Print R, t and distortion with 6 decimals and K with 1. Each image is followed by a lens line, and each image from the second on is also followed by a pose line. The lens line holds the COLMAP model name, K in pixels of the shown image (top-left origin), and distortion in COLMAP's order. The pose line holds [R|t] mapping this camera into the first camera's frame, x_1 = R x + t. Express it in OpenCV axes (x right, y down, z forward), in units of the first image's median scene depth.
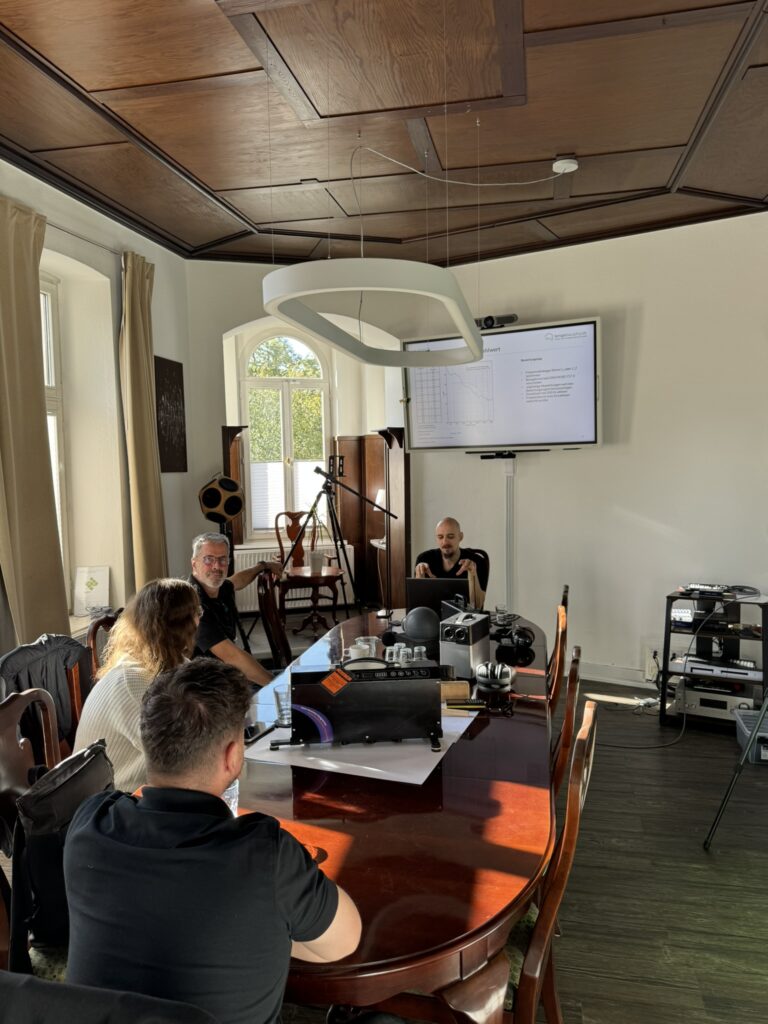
lens RADIAL K [[713.7, 0, 384.0], [0, 713.7, 512.0], [0, 0, 1]] dist [0.102137, -0.179696]
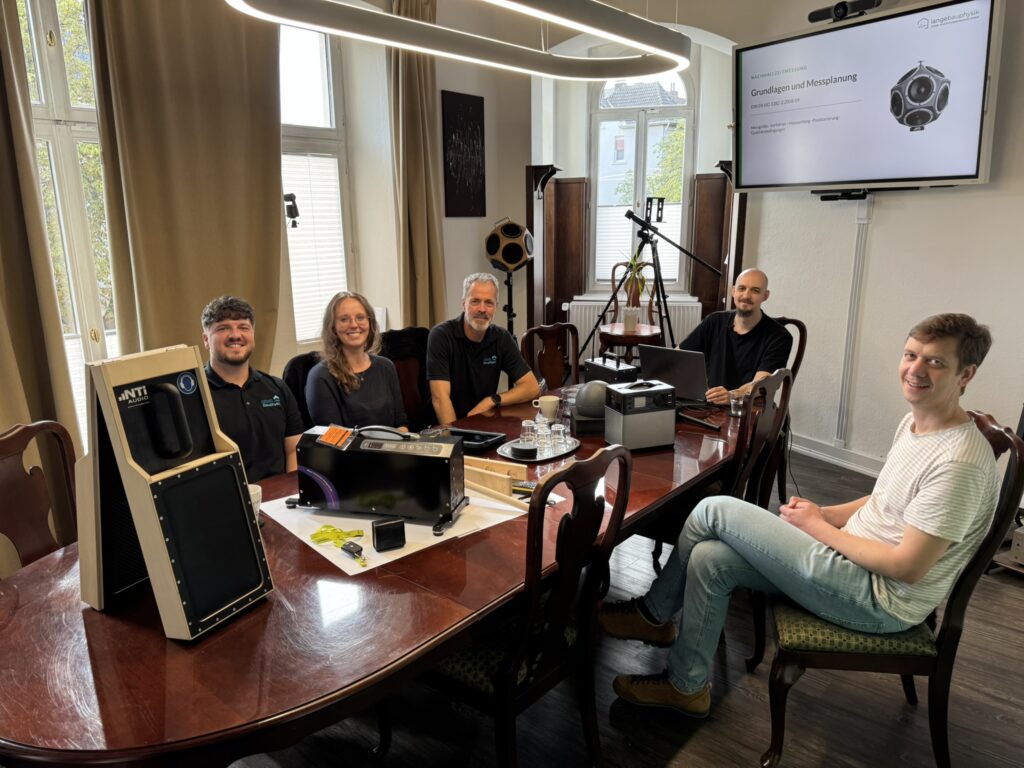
lens RADIAL K [[713.7, 0, 512.0], [0, 713.7, 384.0], [0, 0, 1]] dist [0.102137, -0.179696]
pose [[0.876173, 0.117000, -0.467582, 0.232793], [-0.036447, 0.983396, 0.177774, -0.006225], [0.480618, -0.138719, 0.865889, 0.142075]]
